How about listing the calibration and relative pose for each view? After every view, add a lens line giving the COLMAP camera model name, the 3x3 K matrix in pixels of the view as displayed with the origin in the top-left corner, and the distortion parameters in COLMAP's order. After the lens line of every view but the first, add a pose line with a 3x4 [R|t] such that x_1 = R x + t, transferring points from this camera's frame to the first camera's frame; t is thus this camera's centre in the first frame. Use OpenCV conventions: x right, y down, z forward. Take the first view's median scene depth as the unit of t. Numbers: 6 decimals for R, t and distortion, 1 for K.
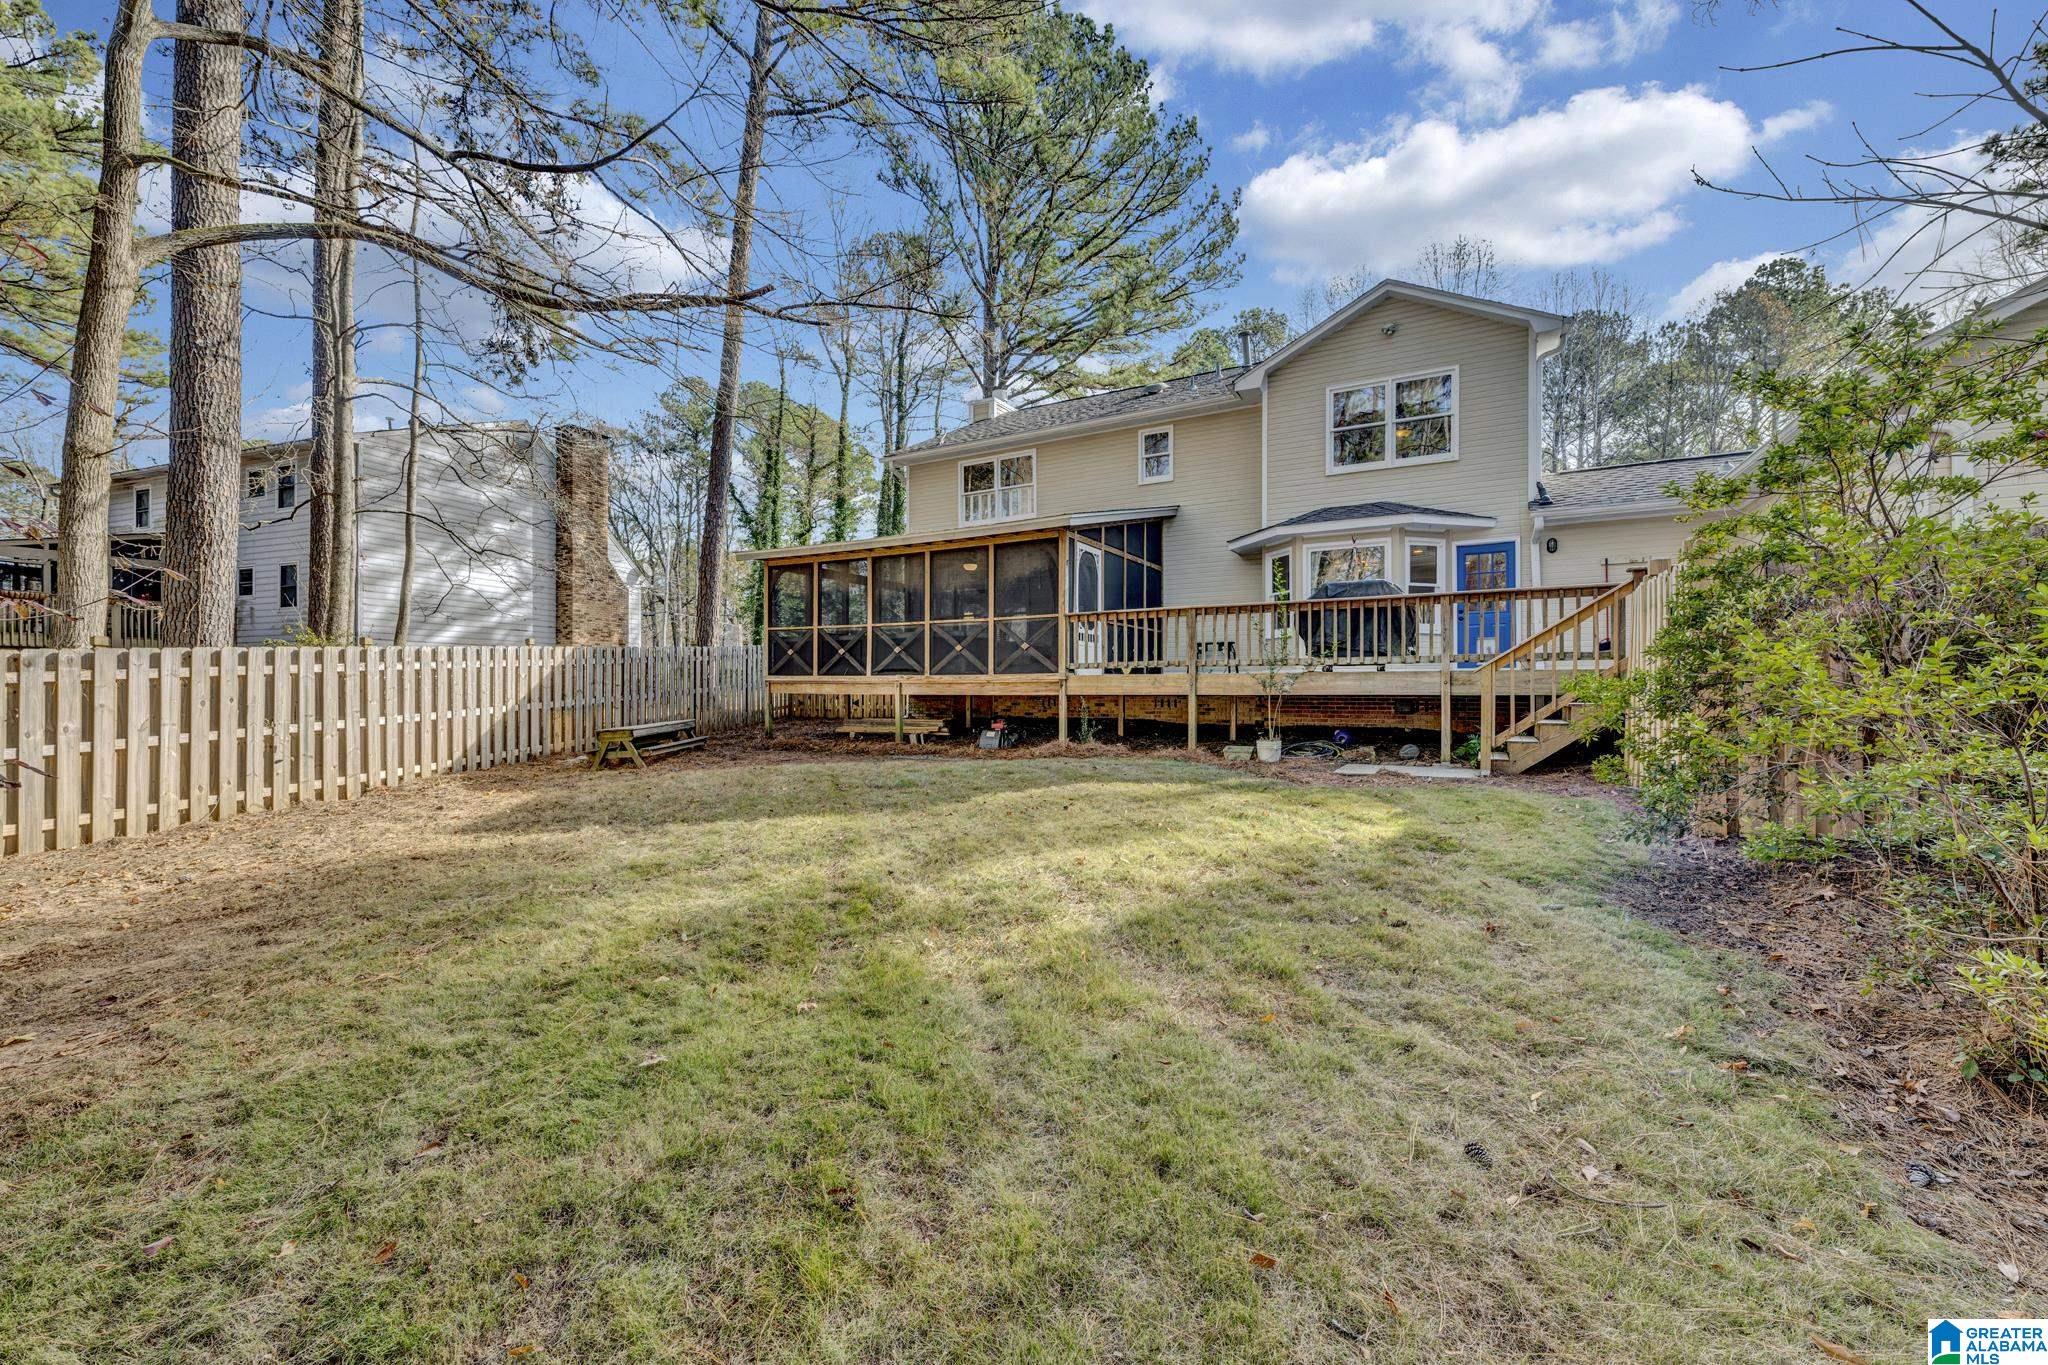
lens RADIAL K [[805.4, 0, 1024.2], [0, 805.4, 690.7], [0, 0, 1]] dist [0.000818, 0.000013]
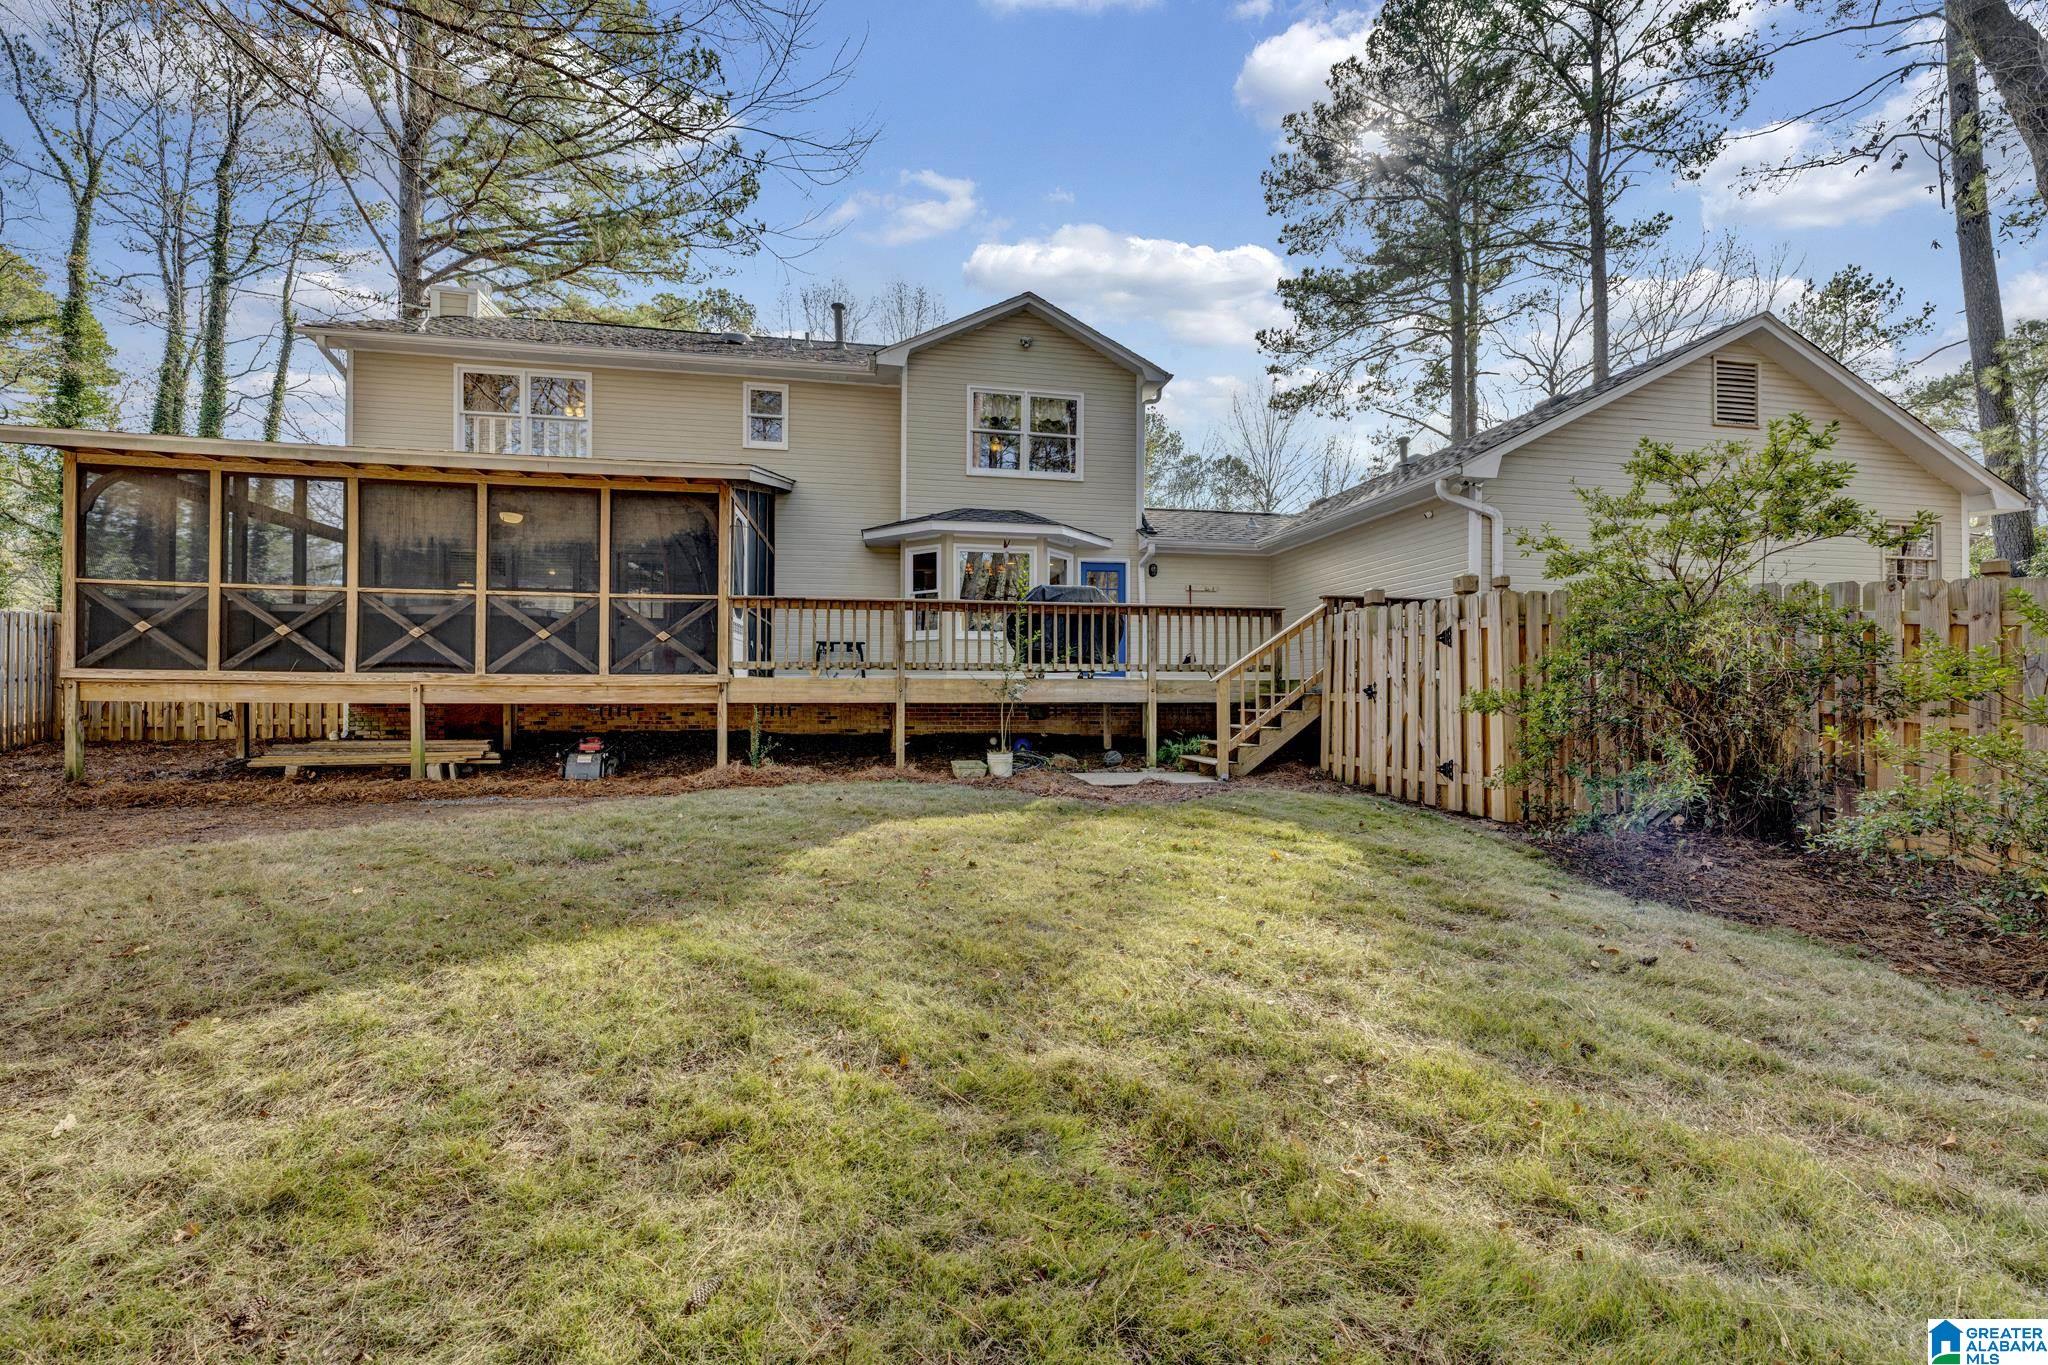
lens RADIAL K [[805.4, 0, 1024.2], [0, 805.4, 690.7], [0, 0, 1]] dist [0.000818, 0.000013]
pose [[0.771747, 0.004104, 0.635916, -0.190514], [-0.002246, 0.999991, -0.003727, -0.003829], [-0.635925, 0.001448, 0.771749, 0.211151]]
